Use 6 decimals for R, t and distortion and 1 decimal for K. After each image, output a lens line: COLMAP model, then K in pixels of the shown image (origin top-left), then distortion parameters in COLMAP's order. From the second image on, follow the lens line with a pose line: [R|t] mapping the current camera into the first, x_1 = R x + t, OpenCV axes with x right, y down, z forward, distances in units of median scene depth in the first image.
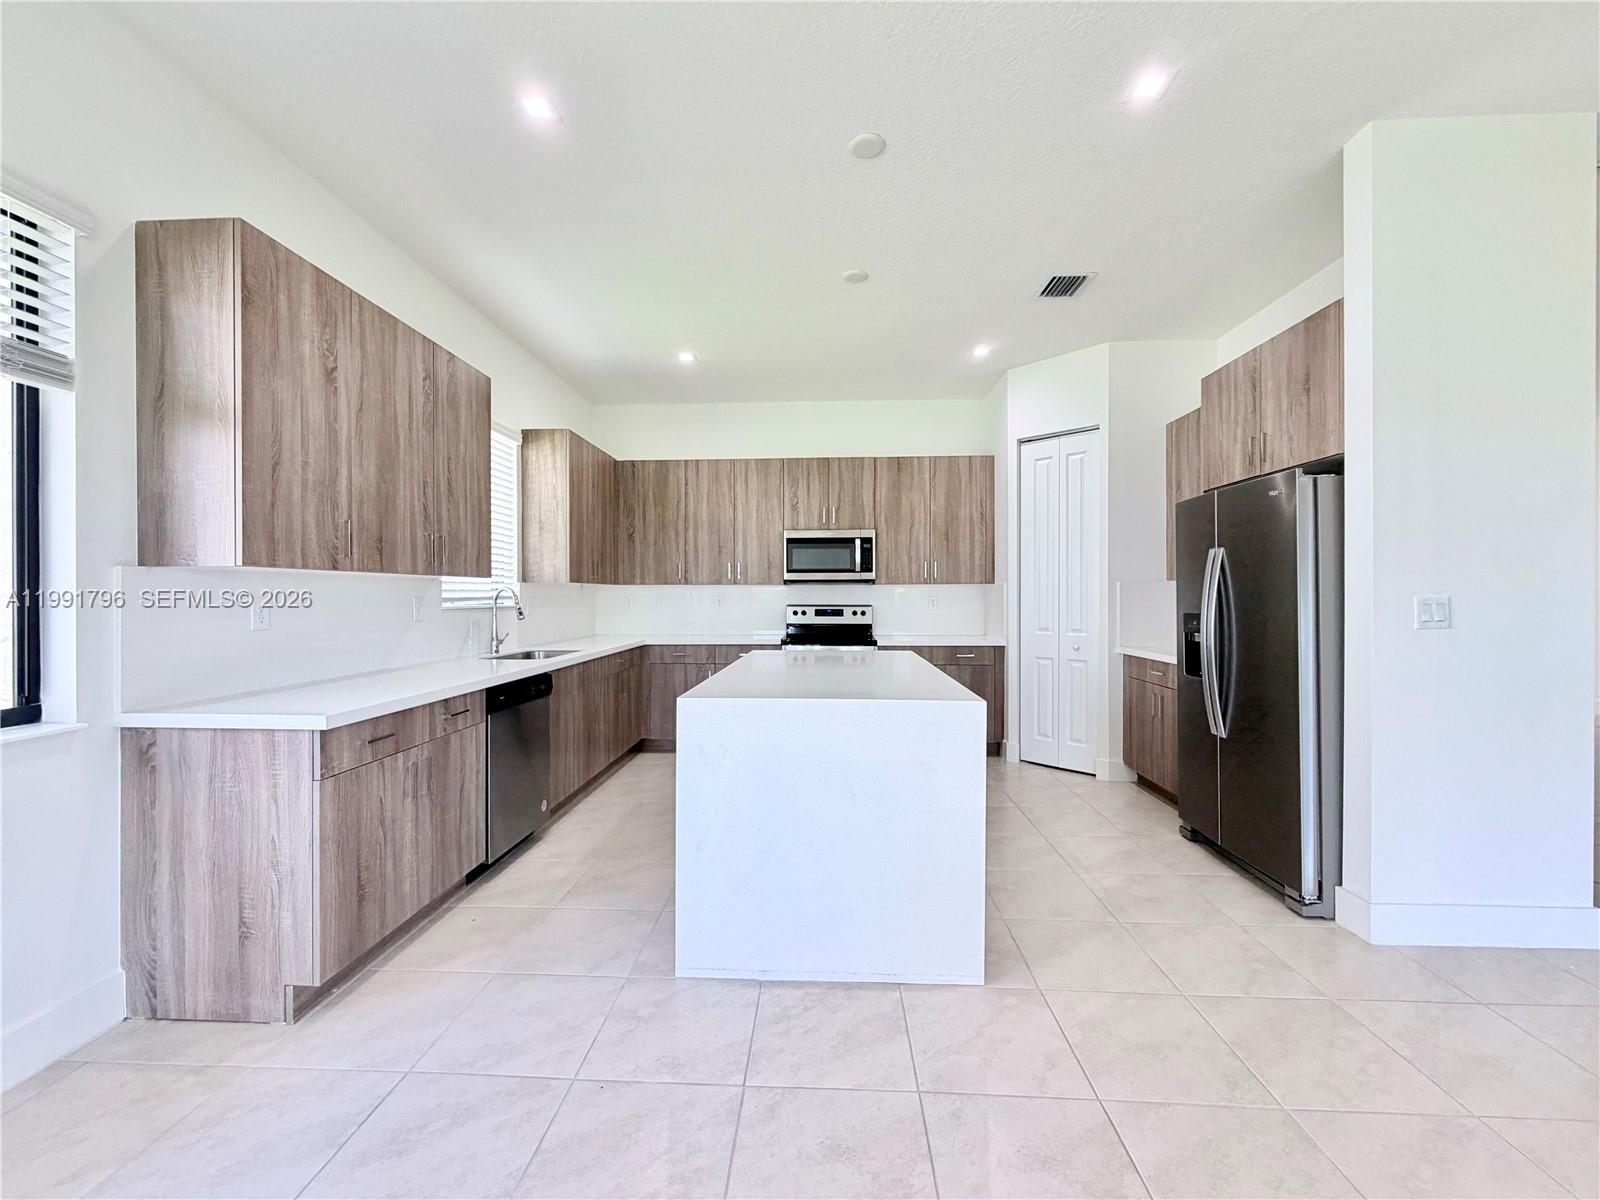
lens RADIAL K [[637.4, 0, 795.3], [0, 637.4, 597.8], [0, 0, 1]] dist [-0.001271, 0.000571]
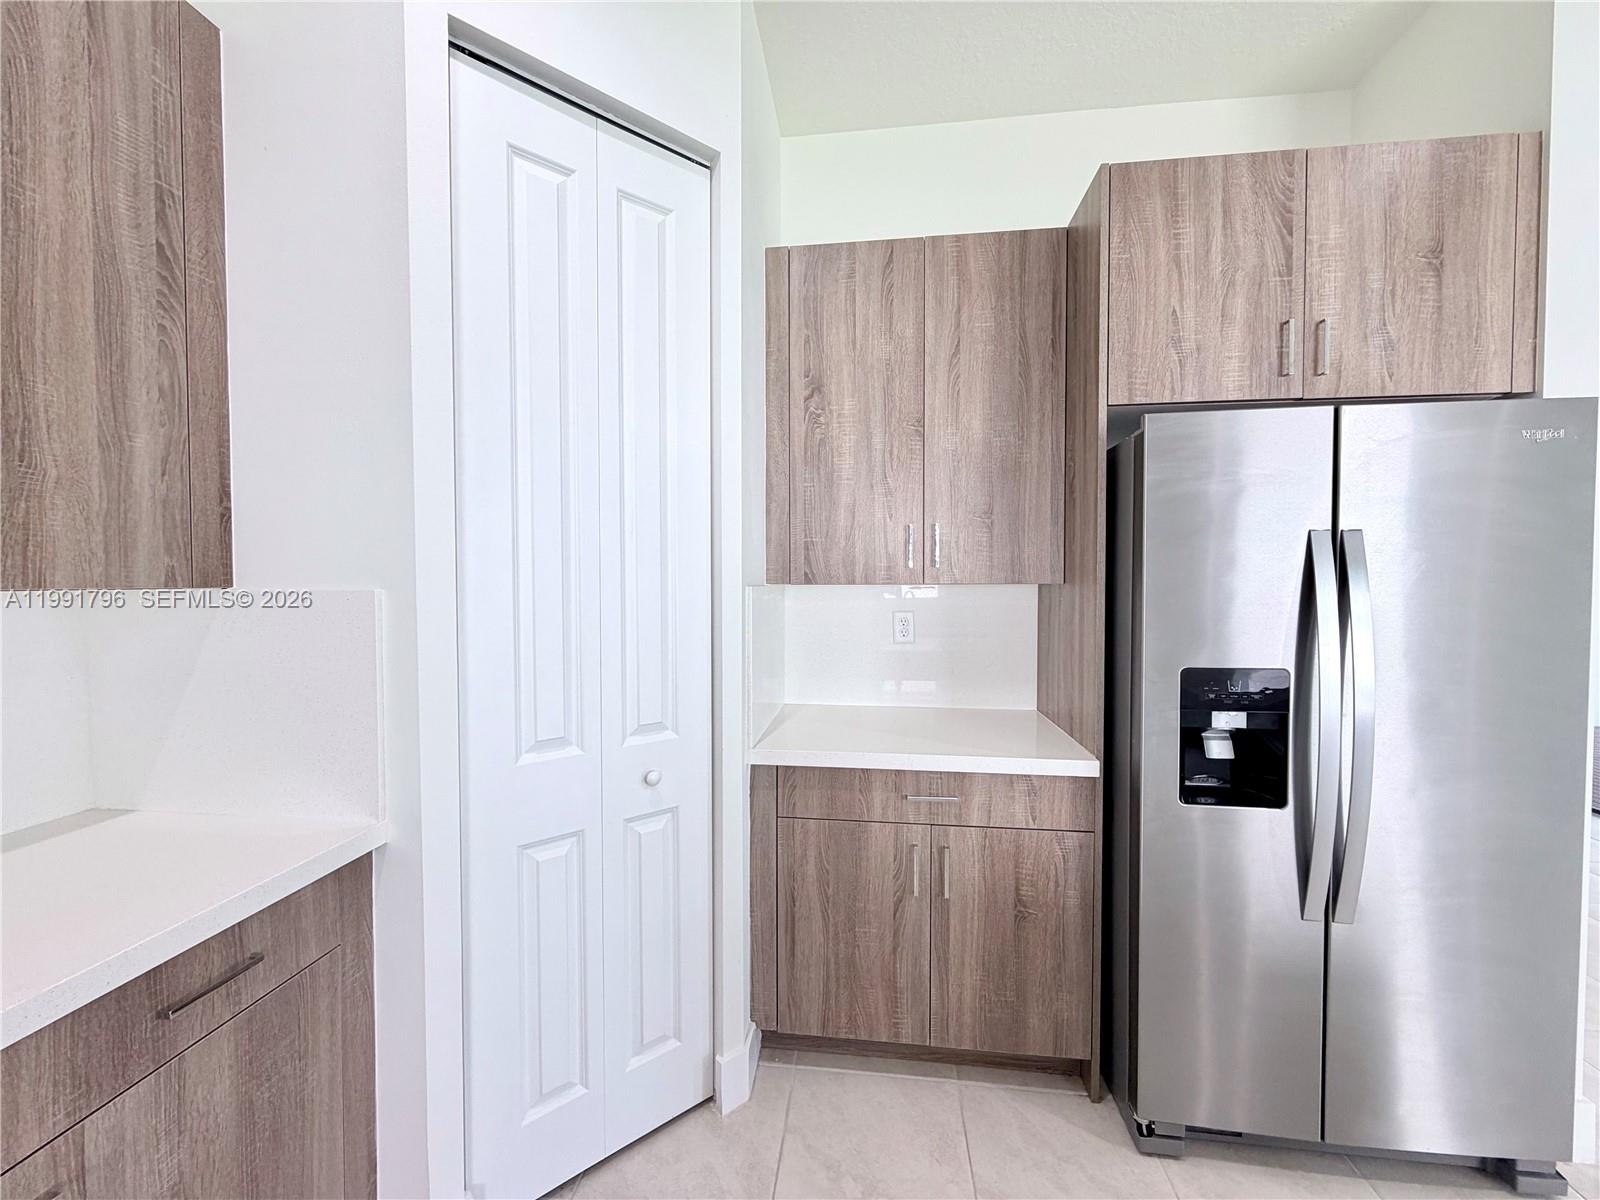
lens RADIAL K [[637.4, 0, 795.3], [0, 637.4, 597.8], [0, 0, 1]] dist [-0.001271, 0.000571]
pose [[0.070652, -0.024699, 0.997195, 0.098800], [0.003265, 0.999694, 0.024530, -0.024326], [-0.997496, 0.001522, 0.070711, 0.823080]]
